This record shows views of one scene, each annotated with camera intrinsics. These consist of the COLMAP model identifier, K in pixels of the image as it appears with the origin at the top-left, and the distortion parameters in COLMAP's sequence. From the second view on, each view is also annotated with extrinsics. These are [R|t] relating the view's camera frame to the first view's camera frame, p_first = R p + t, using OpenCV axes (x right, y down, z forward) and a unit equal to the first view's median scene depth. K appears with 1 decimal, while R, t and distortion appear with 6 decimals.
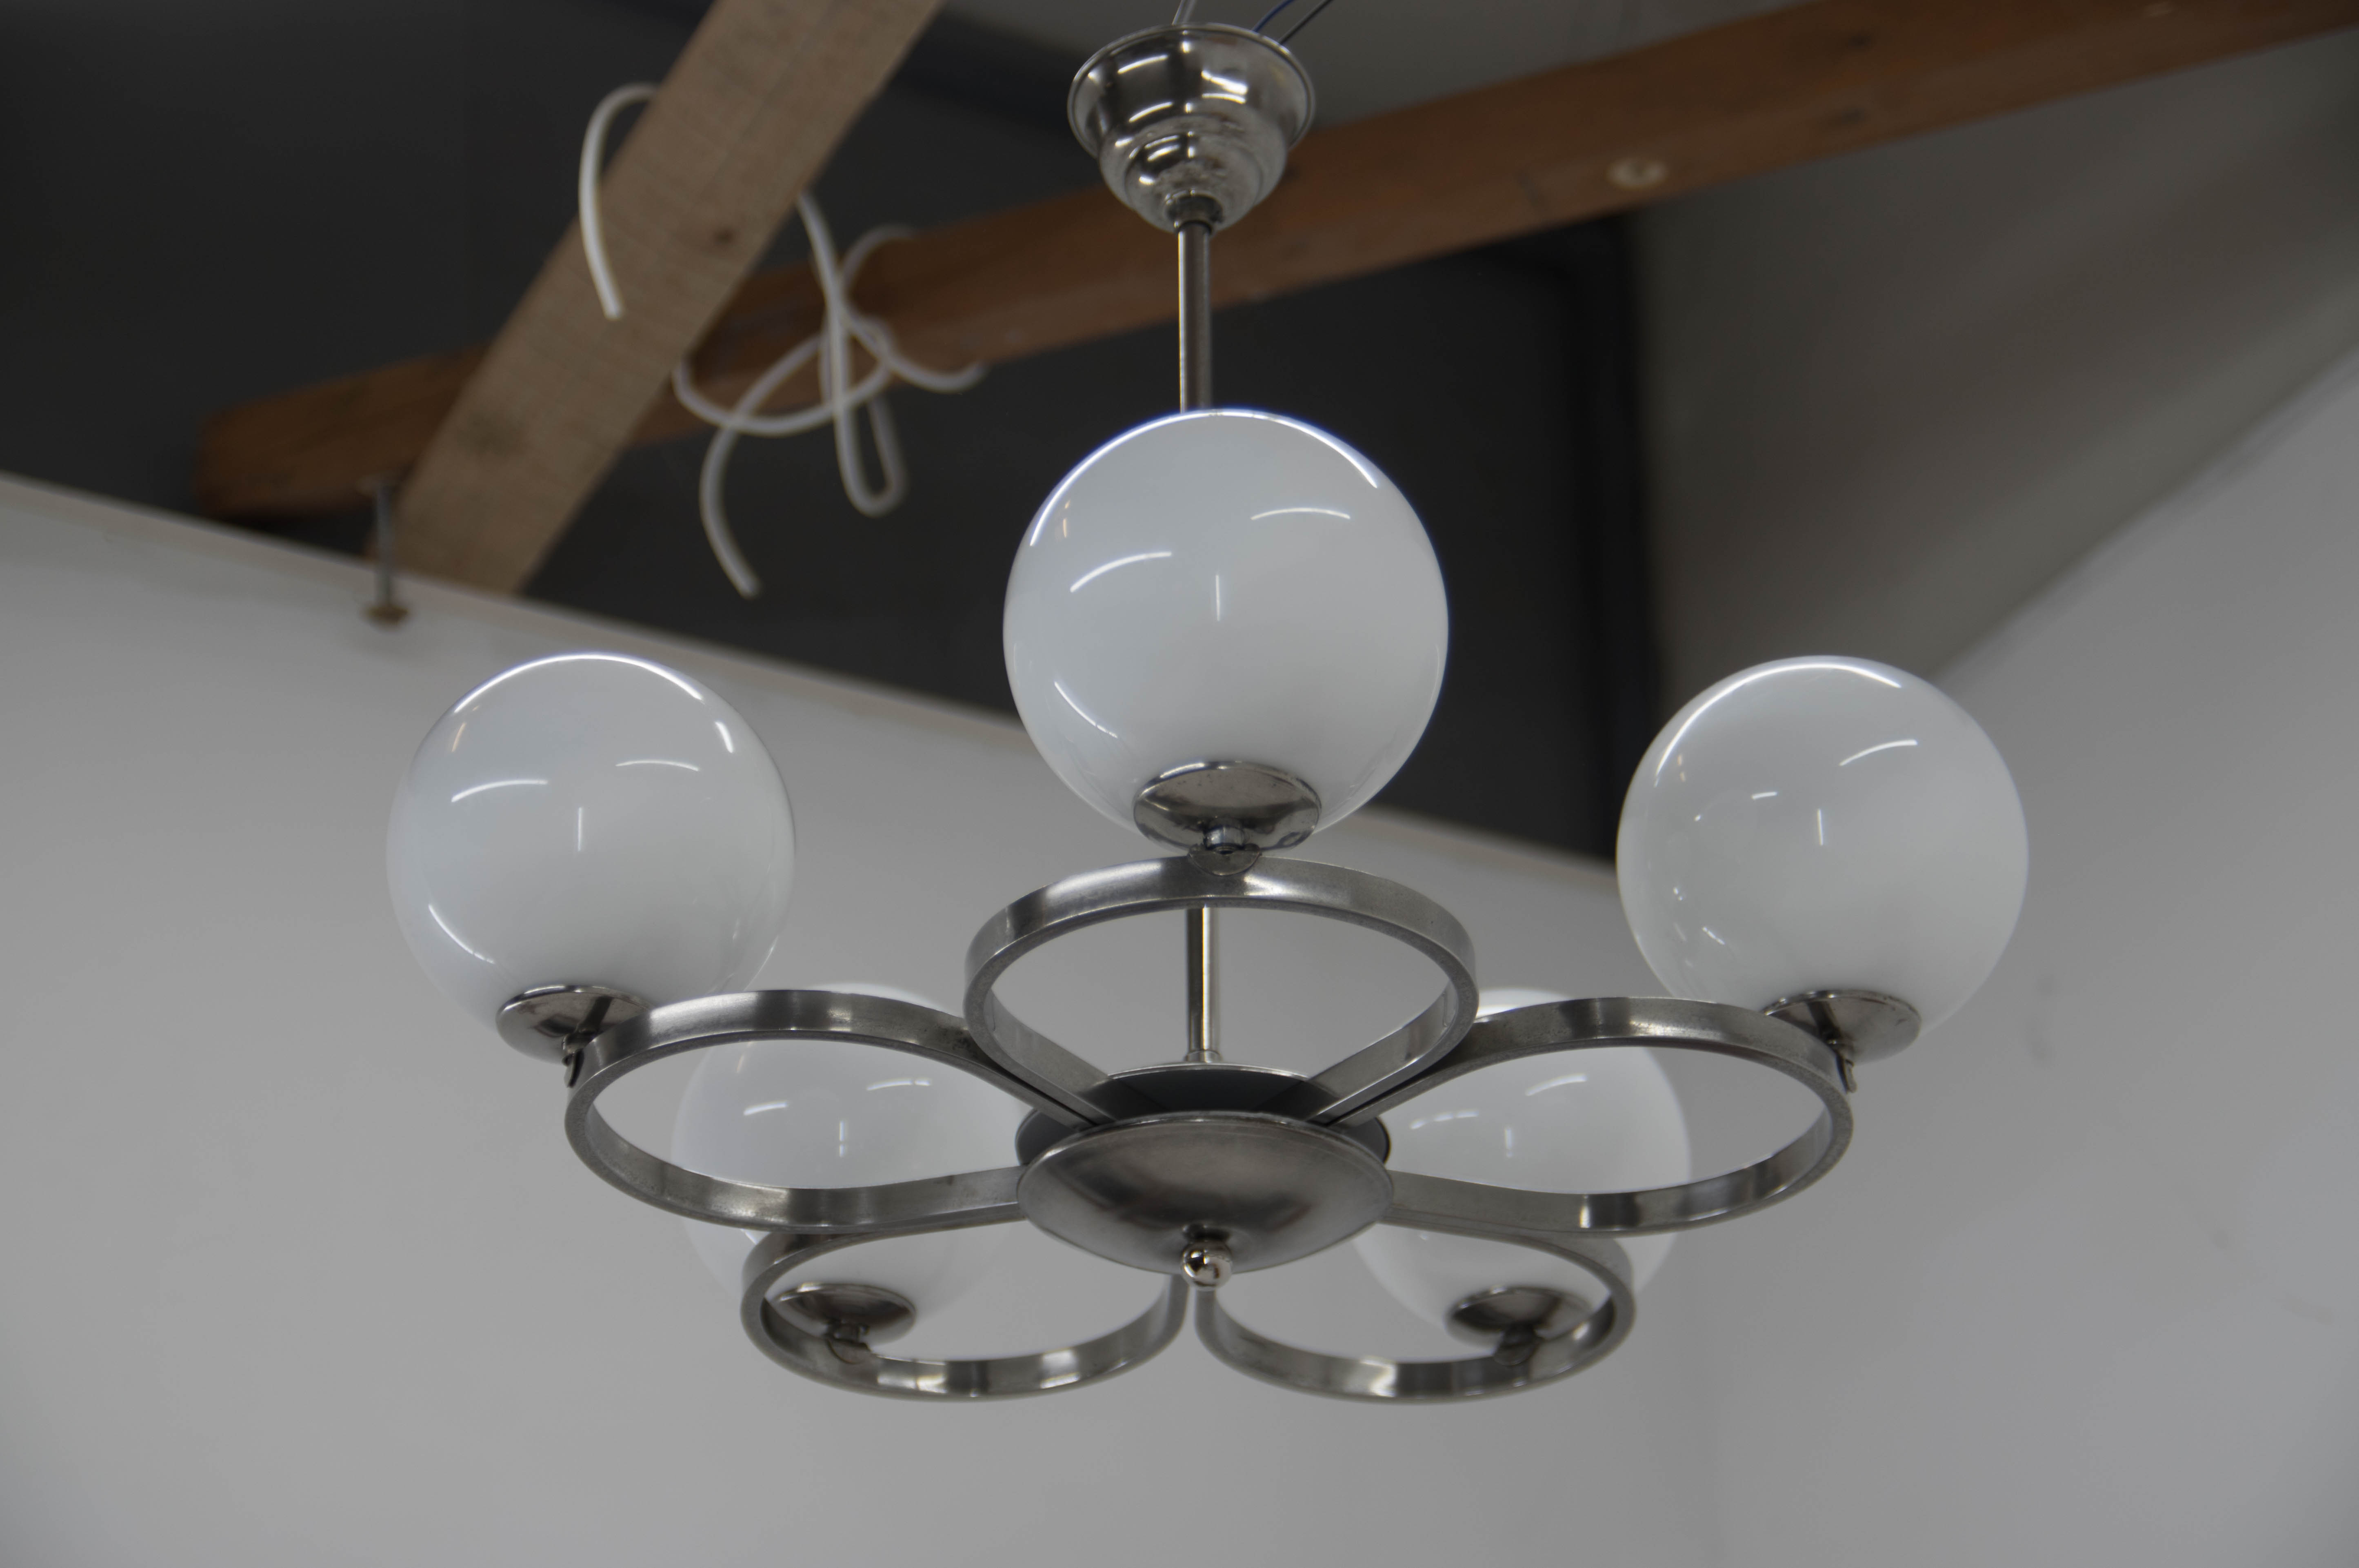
lens RADIAL K [[4297.5, 0, 1179.5], [0, 4297.5, 784.0], [0, 0, 1]] dist [0.317210, 0.083787]
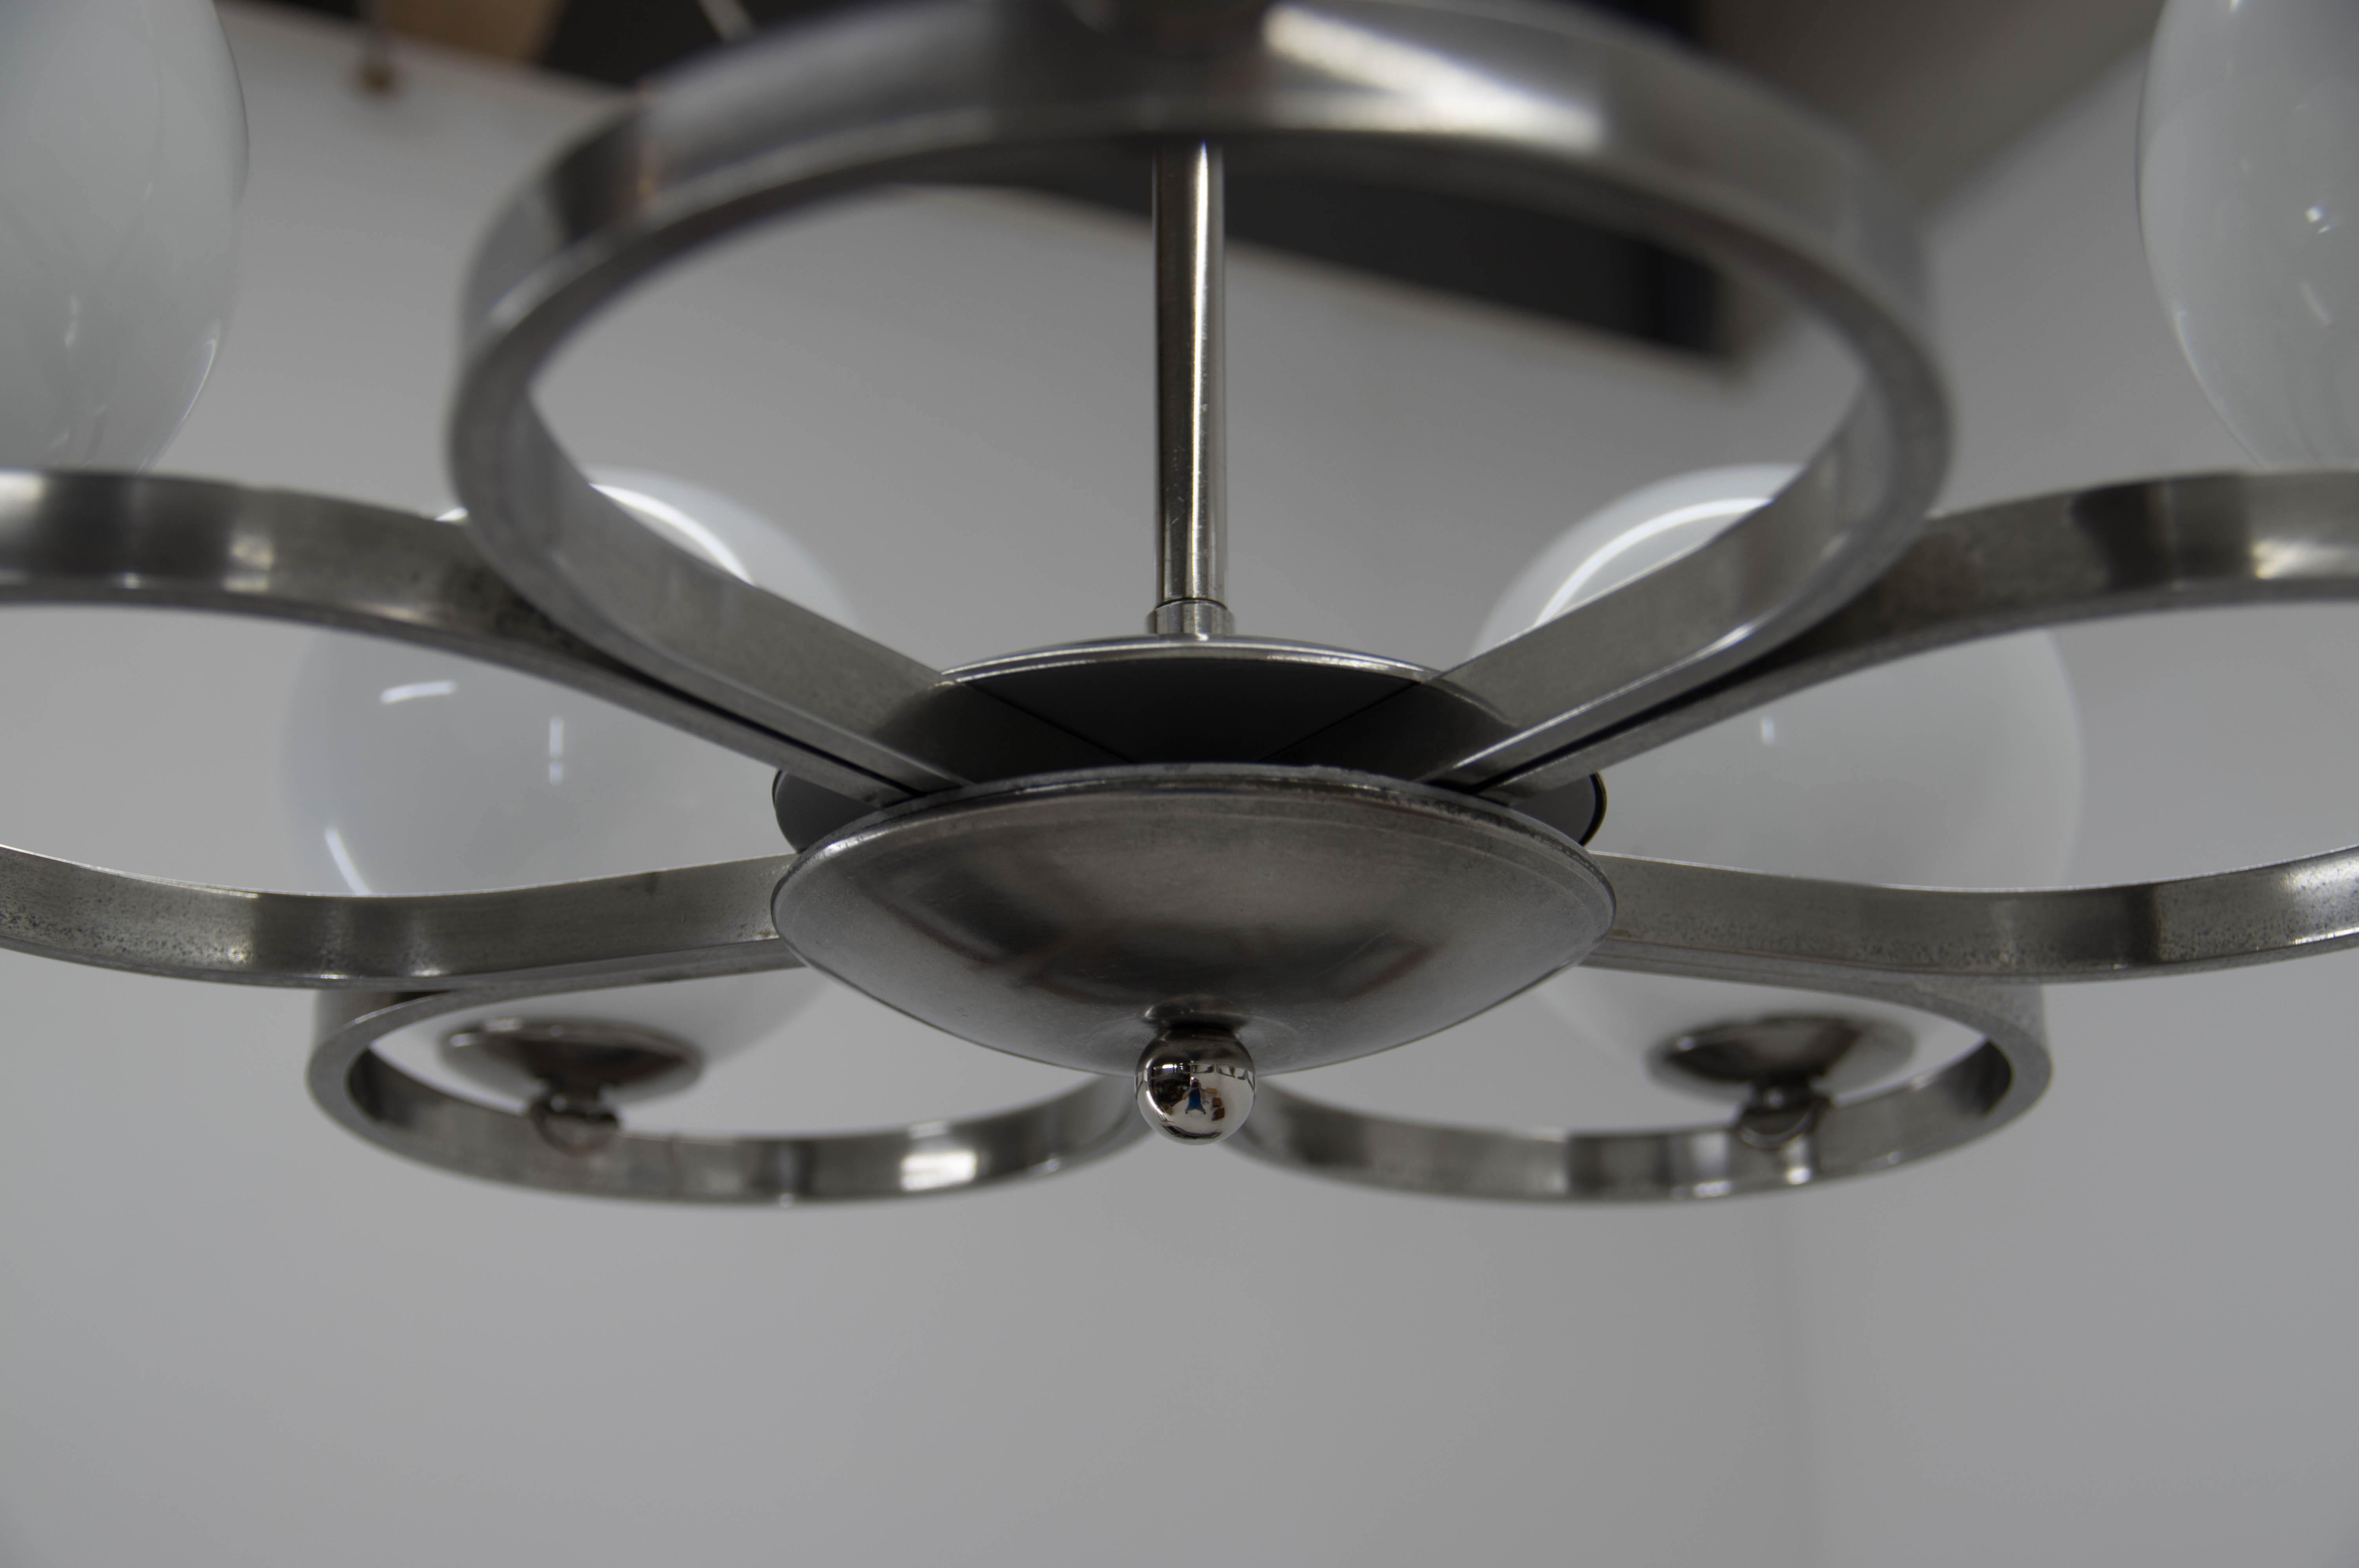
lens RADIAL K [[2788.1, 0, 1177.7], [0, 2788.1, 929.9], [0, 0, 1]] dist [-0.010030, -0.010709]
pose [[0.999447, -0.004295, -0.032960, 0.013789], [0.010887, 0.979214, 0.202537, 0.036164], [0.031405, -0.202784, 0.978720, 0.704853]]
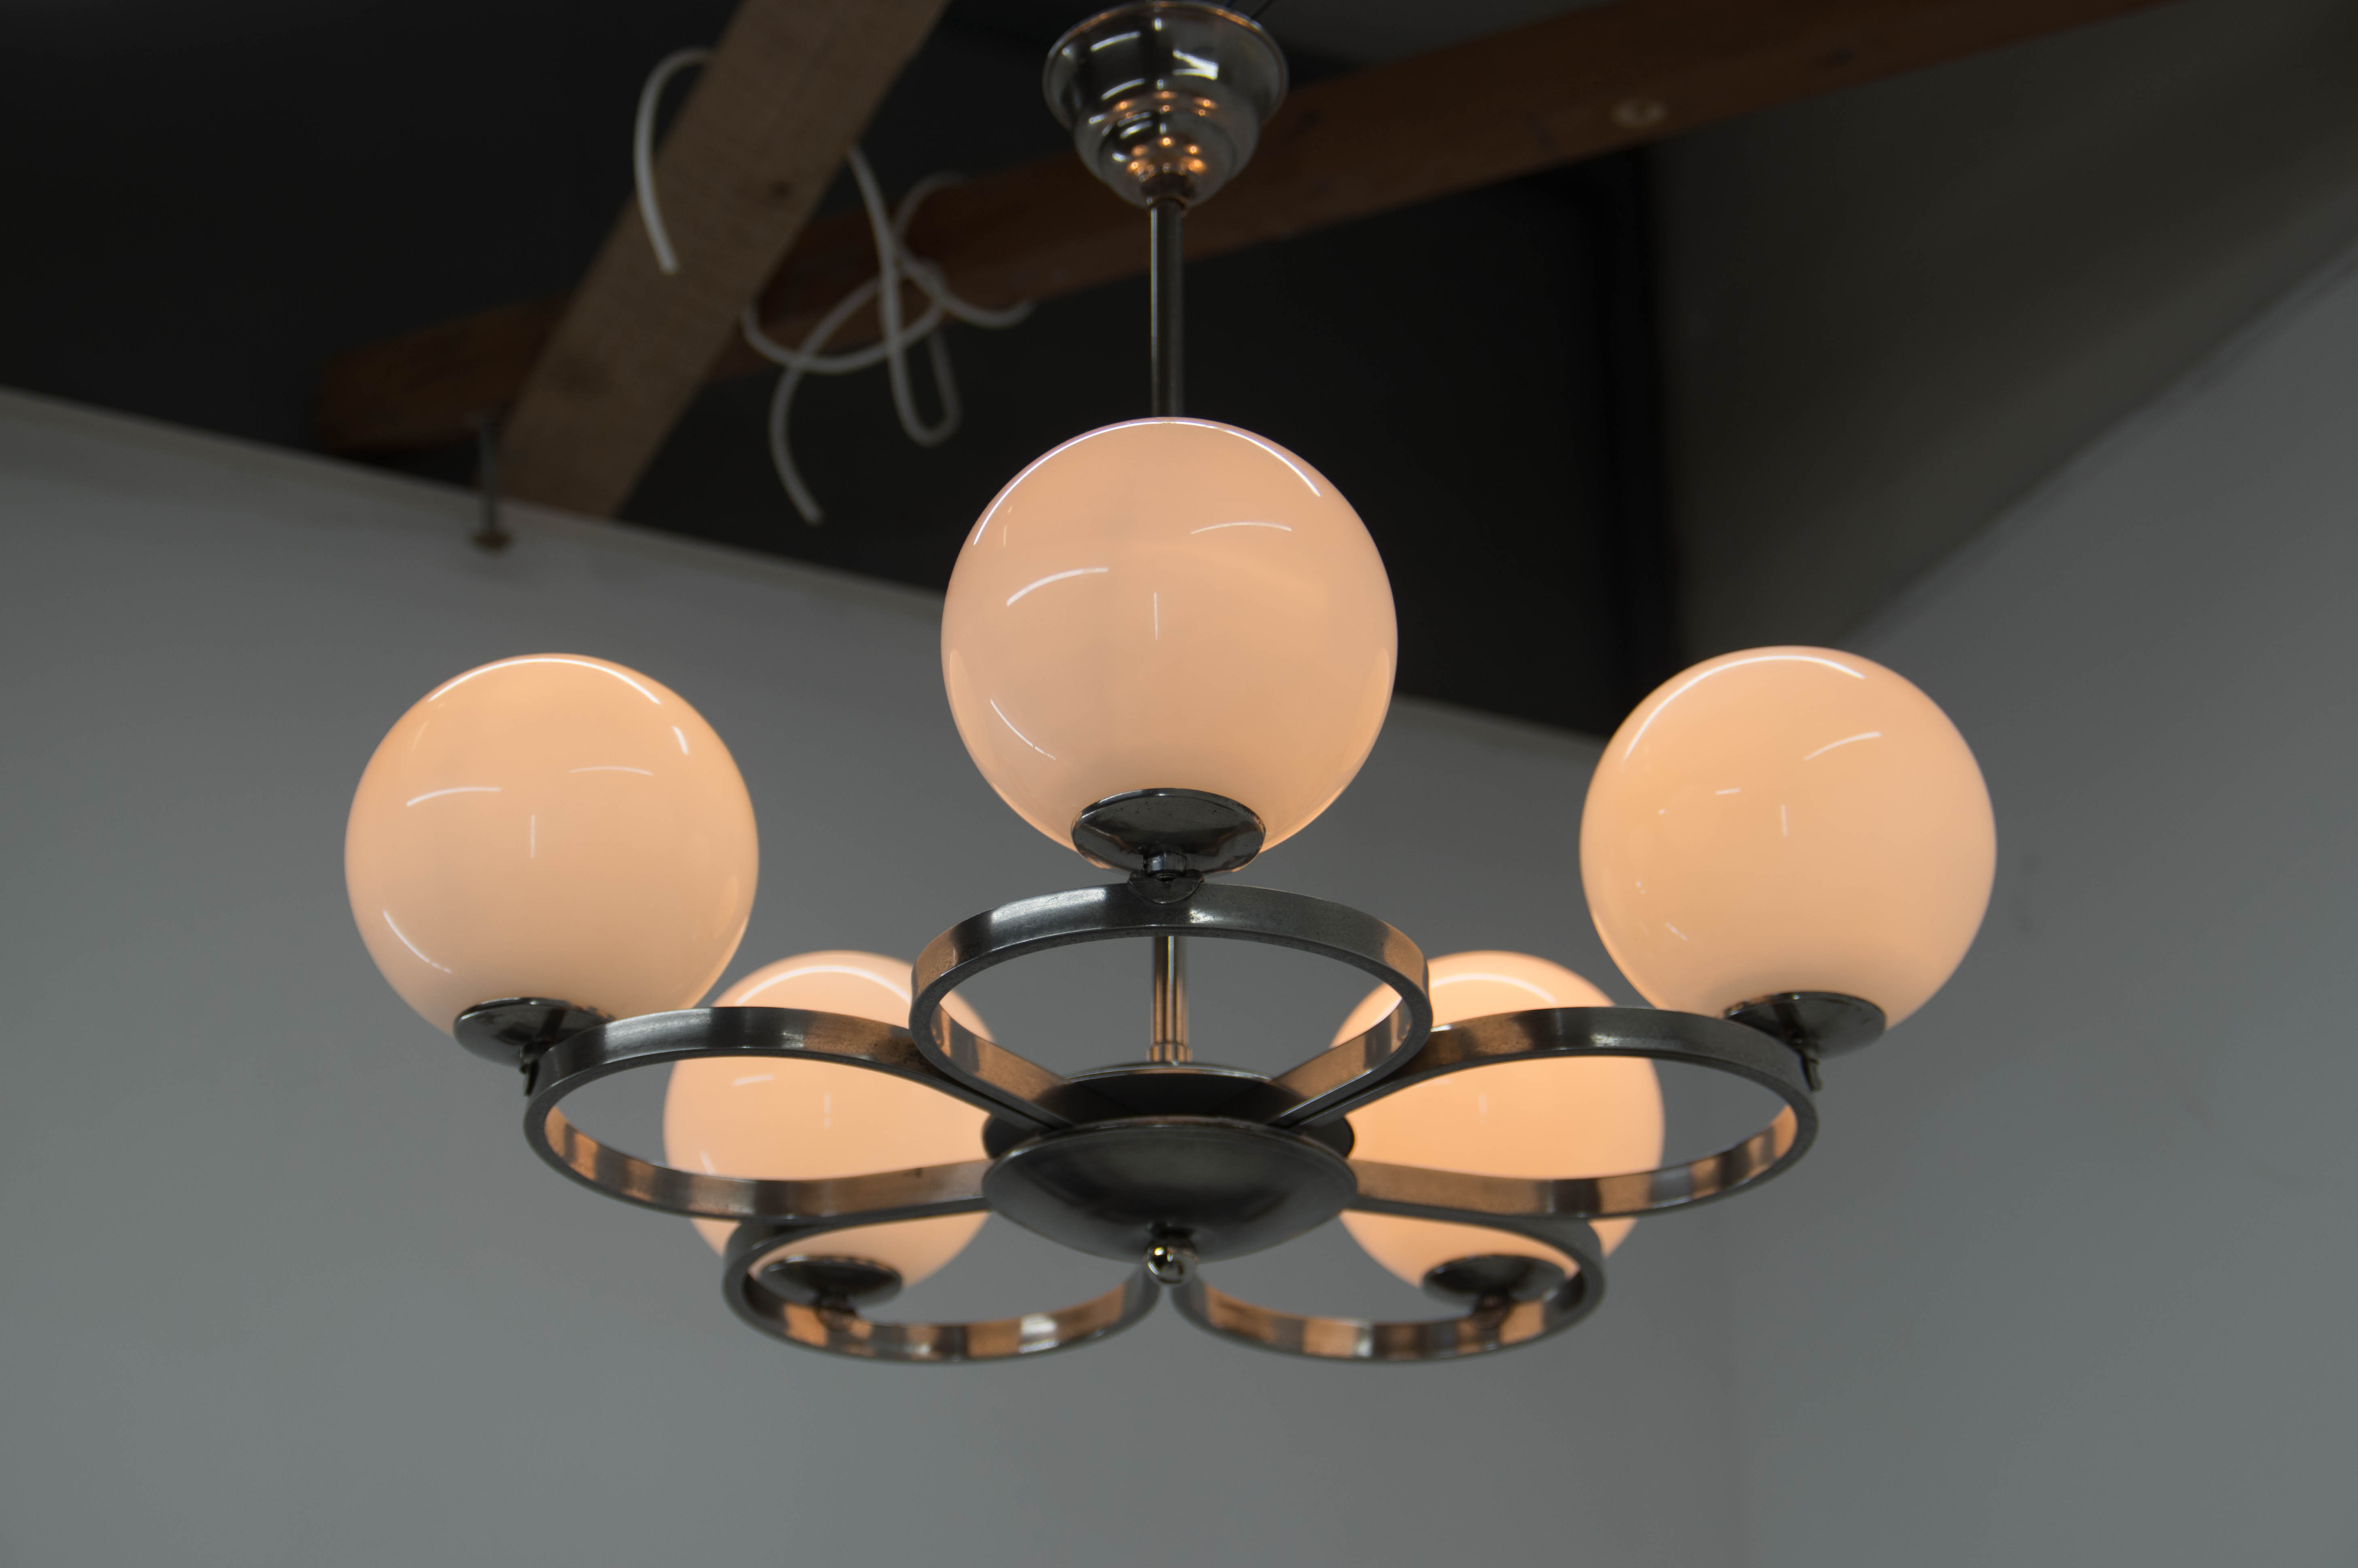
lens RADIAL K [[3574.6, 0, 1175.2], [0, 3574.6, 850.6], [0, 0, 1]] dist [0.184714, -0.031366]
pose [[0.999486, -0.006311, -0.031425, 0.033308], [0.008467, 0.997583, 0.068966, -0.040323], [0.030914, -0.069197, 0.997124, 0.171890]]
